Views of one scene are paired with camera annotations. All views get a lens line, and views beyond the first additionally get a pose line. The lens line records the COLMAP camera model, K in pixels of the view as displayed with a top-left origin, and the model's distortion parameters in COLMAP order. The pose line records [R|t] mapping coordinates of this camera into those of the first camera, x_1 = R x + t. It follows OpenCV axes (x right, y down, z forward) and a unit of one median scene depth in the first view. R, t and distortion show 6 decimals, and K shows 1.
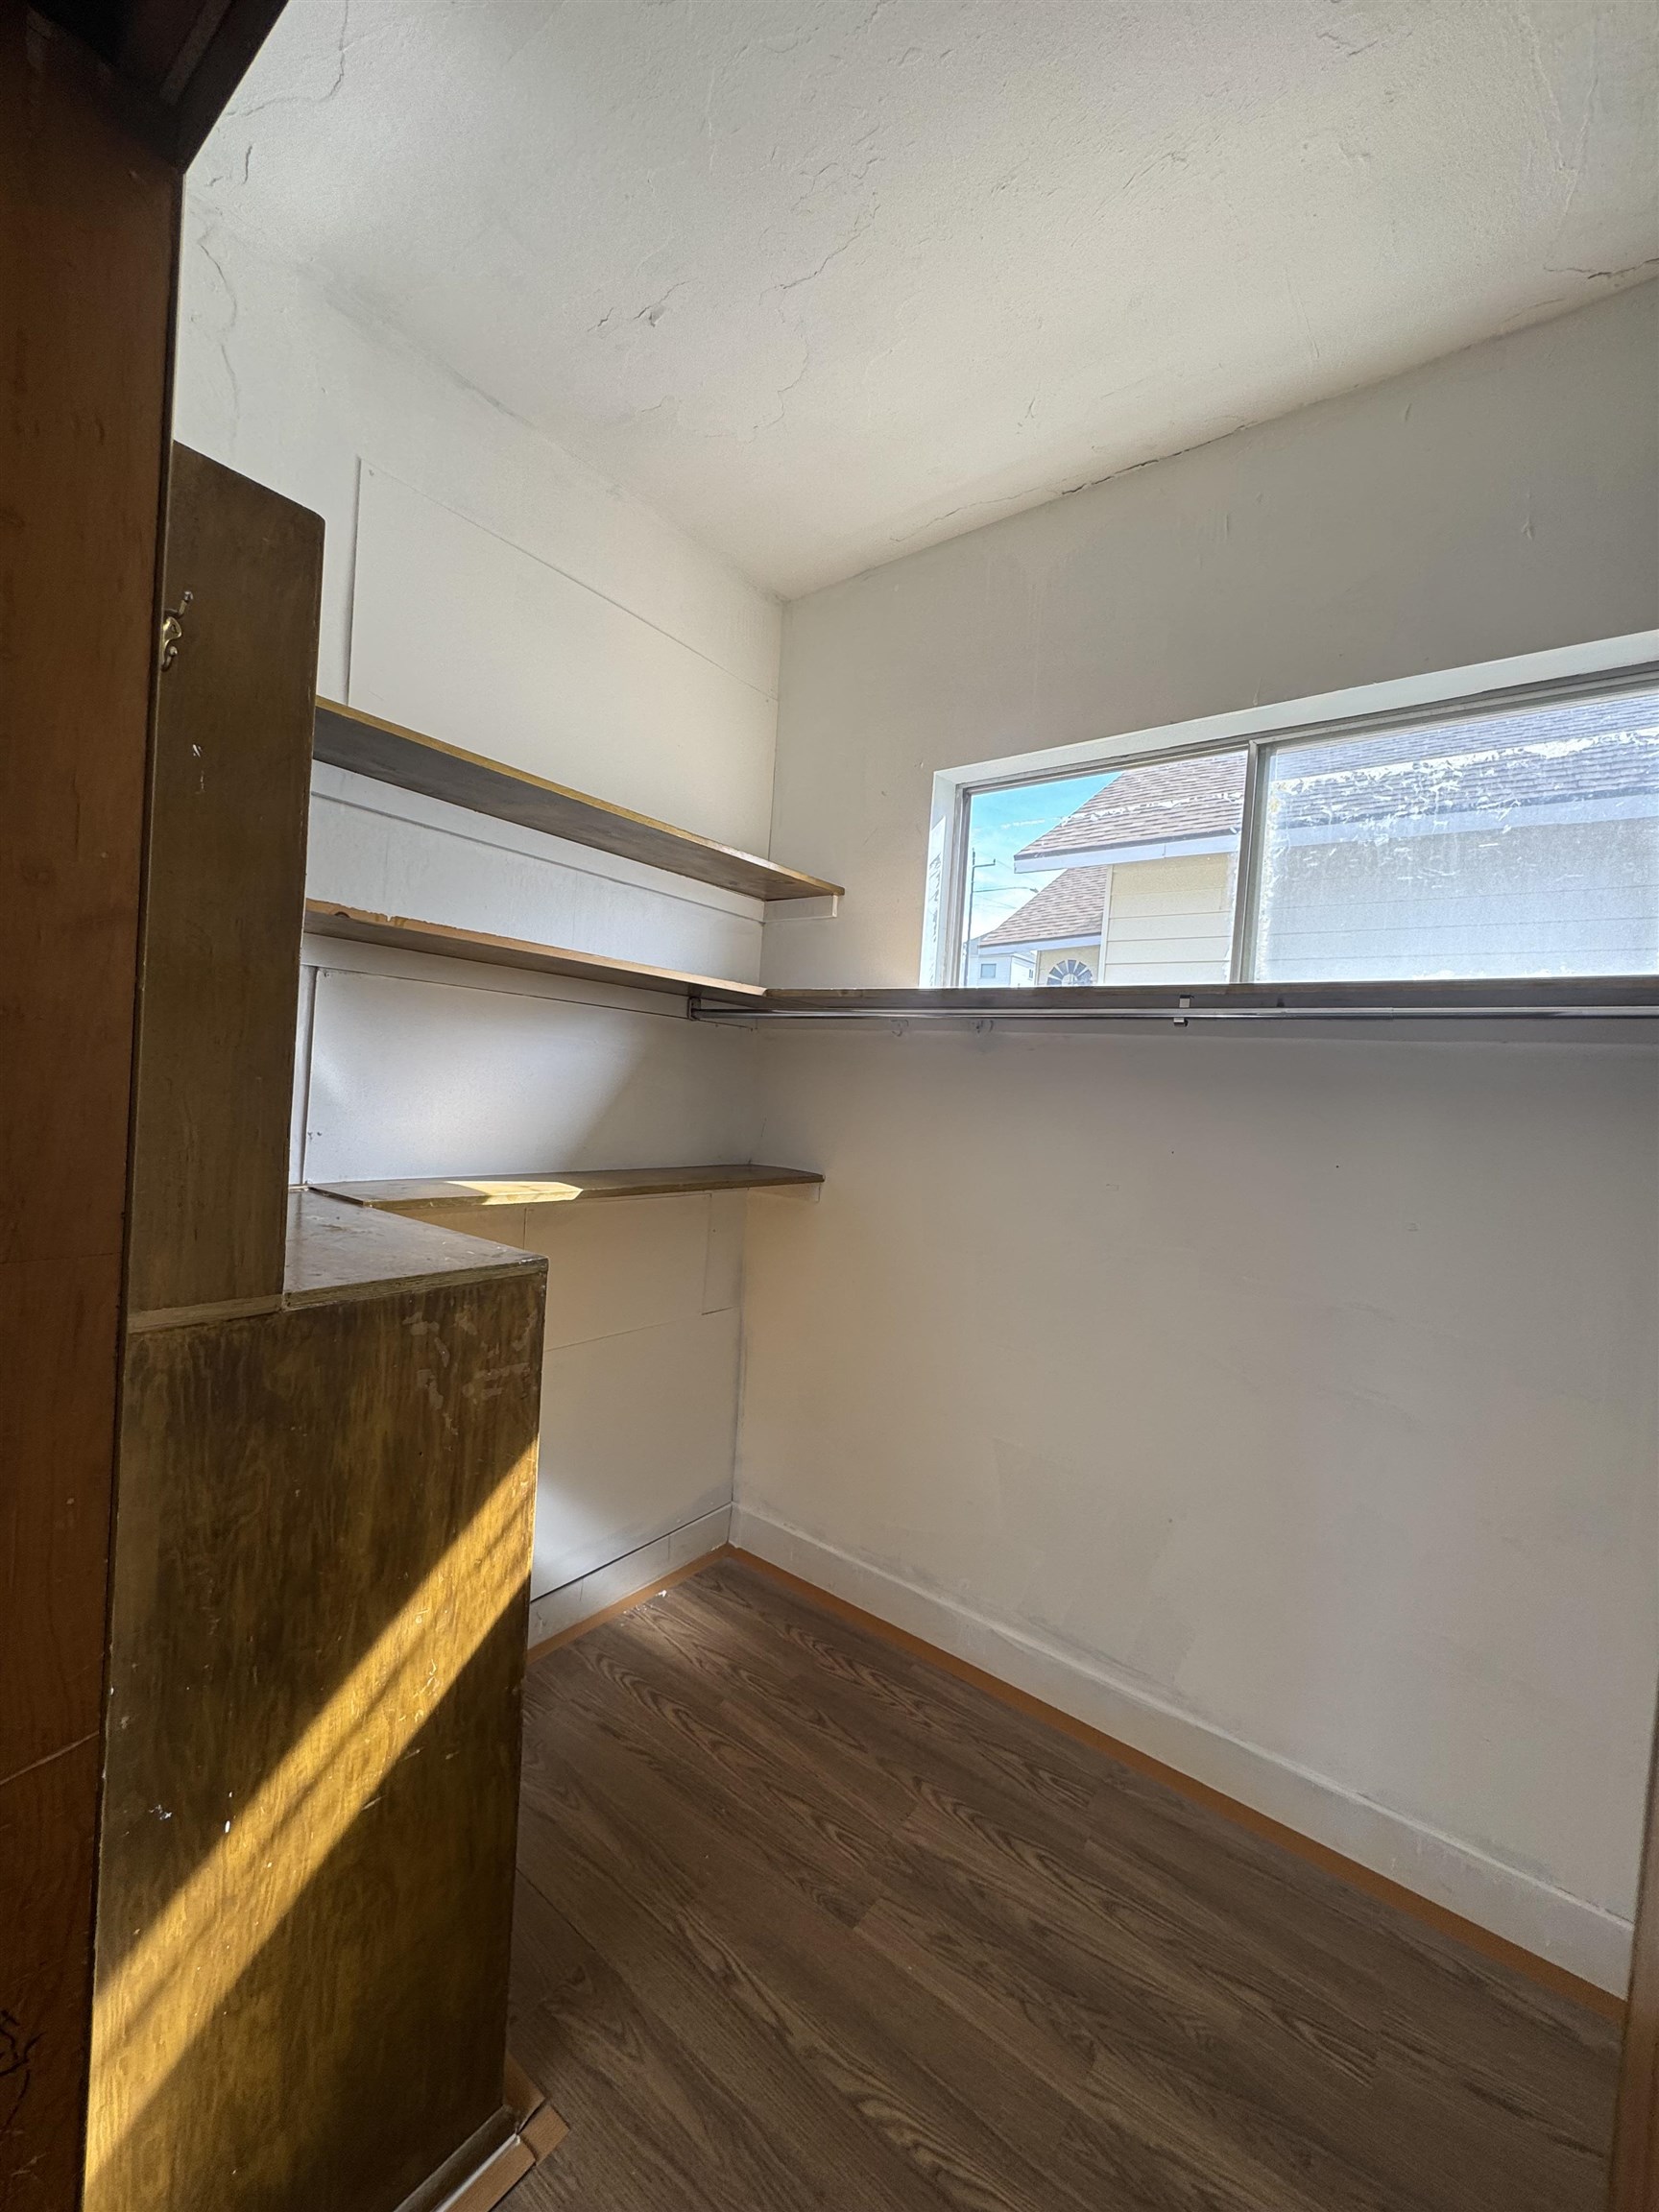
lens RADIAL K [[879.9, 0, 758.7], [0, 879.9, 1097.8], [0, 0, 1]] dist [-0.006884, 0.000024]
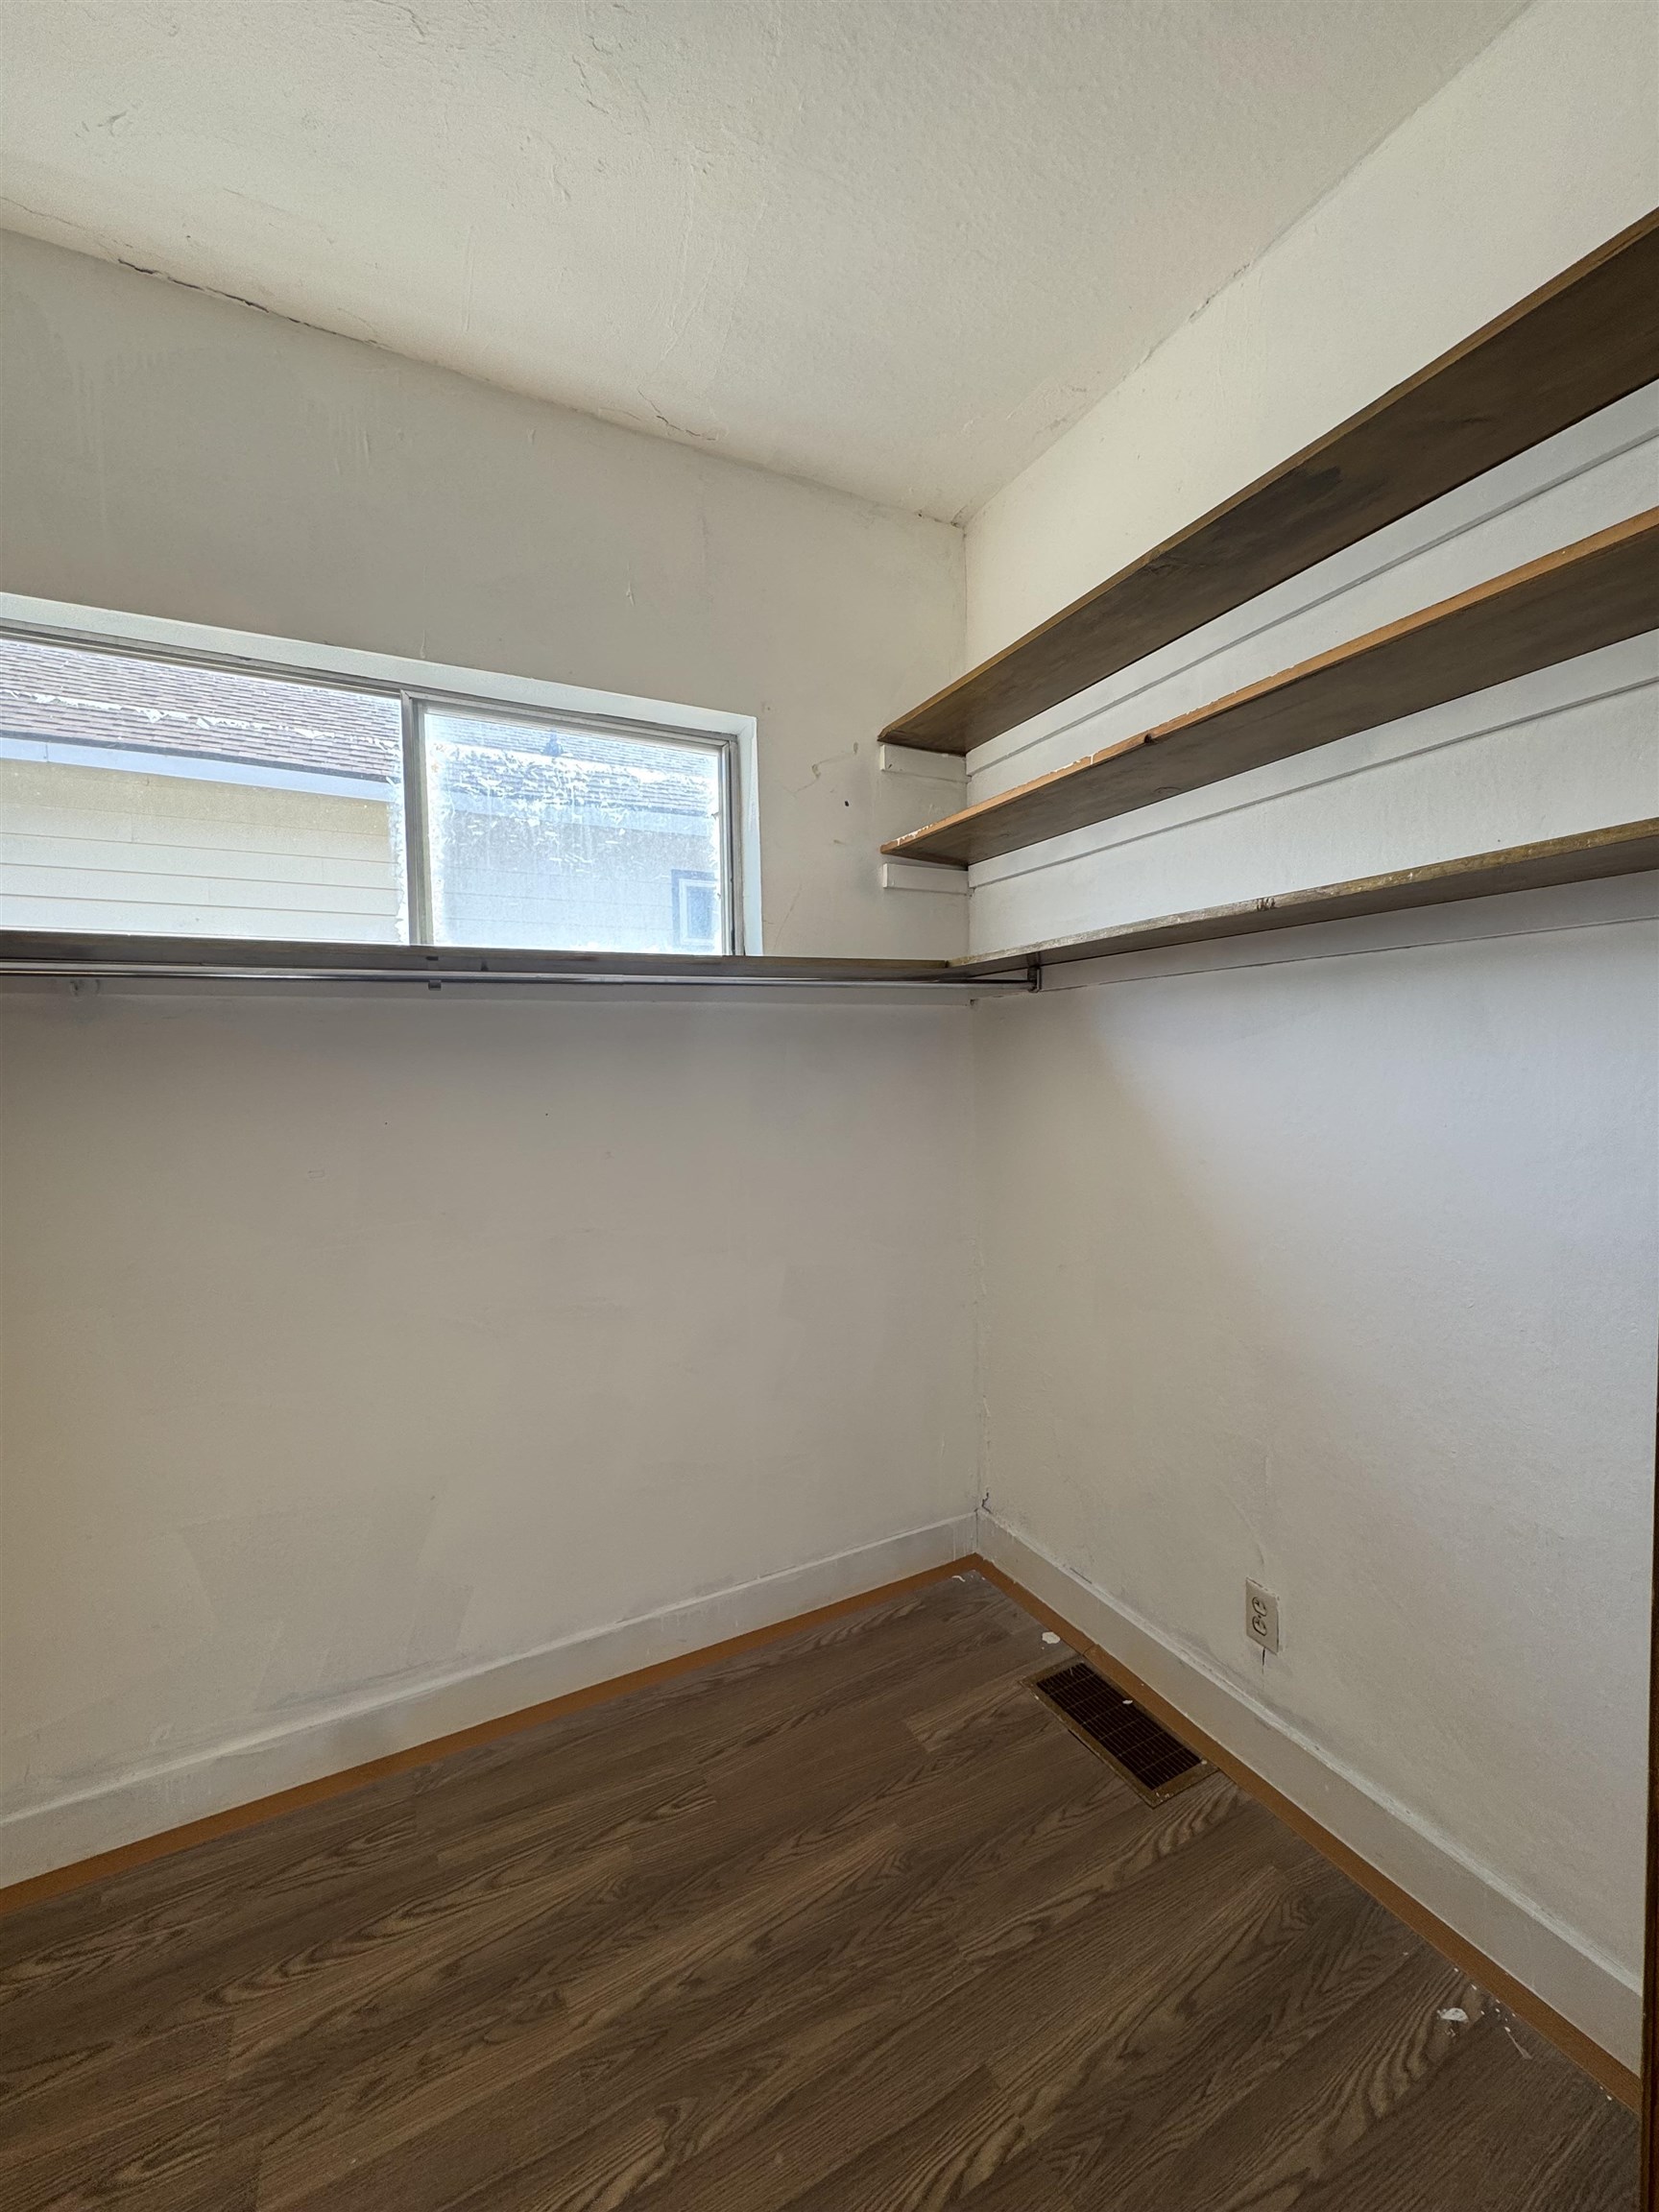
lens RADIAL K [[892.9, 0, 872.8], [0, 892.9, 1109.2], [0, 0, 1]] dist [-0.018744, 0.002717]
pose [[0.352914, -0.121806, 0.927694, -0.241129], [0.067471, 0.992222, 0.104611, -0.018628], [-0.933220, 0.025674, 0.358387, 0.199961]]
